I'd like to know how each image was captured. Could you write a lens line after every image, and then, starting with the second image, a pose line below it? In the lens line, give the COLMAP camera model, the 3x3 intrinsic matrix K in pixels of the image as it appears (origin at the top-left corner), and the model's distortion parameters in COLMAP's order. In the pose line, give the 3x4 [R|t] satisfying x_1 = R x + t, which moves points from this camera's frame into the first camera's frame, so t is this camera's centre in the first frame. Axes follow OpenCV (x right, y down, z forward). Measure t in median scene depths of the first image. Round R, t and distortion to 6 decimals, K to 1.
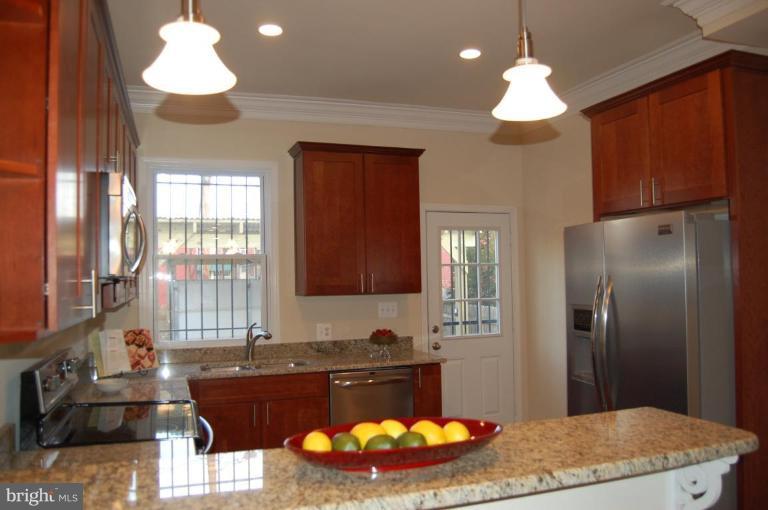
lens RADIAL K [[607.9, 0, 384.0], [0, 607.9, 255.0], [0, 0, 1]] dist [-0.060070, 0.001718]
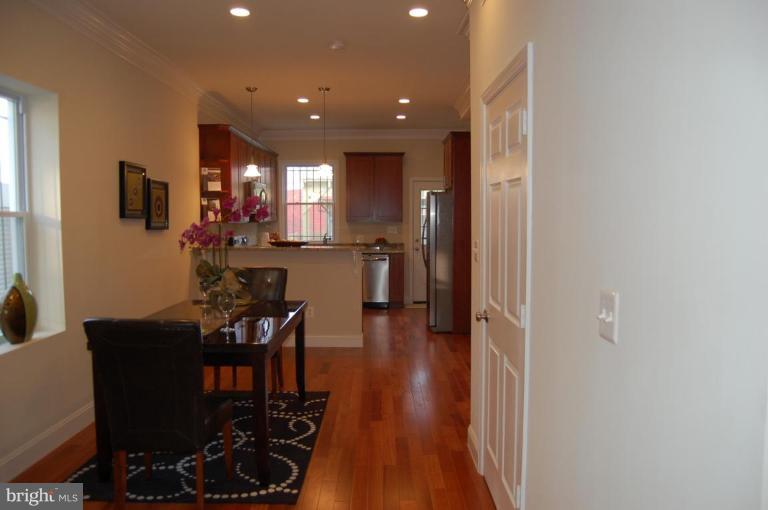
lens RADIAL K [[607.9, 0, 384.0], [0, 607.9, 255.0], [0, 0, 1]] dist [-0.060070, 0.001718]
pose [[0.943570, 0.034986, -0.329320, 0.696013], [0.002620, 0.993585, 0.113061, -0.062362], [0.331163, -0.107544, 0.937425, -0.996108]]
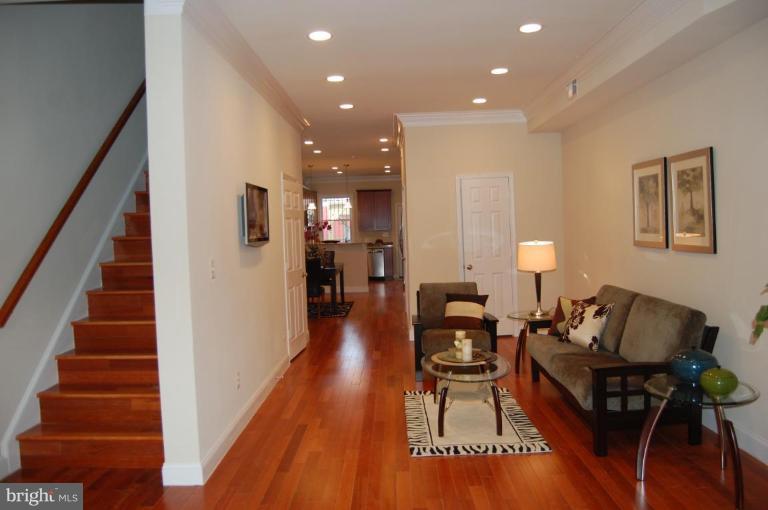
lens RADIAL K [[607.9, 0, 384.0], [0, 607.9, 255.0], [0, 0, 1]] dist [-0.060070, 0.001718]
pose [[0.938705, 0.007446, -0.344642, 1.263612], [0.027681, 0.994910, 0.096889, -0.139669], [0.343609, -0.100490, 0.933721, -2.387747]]
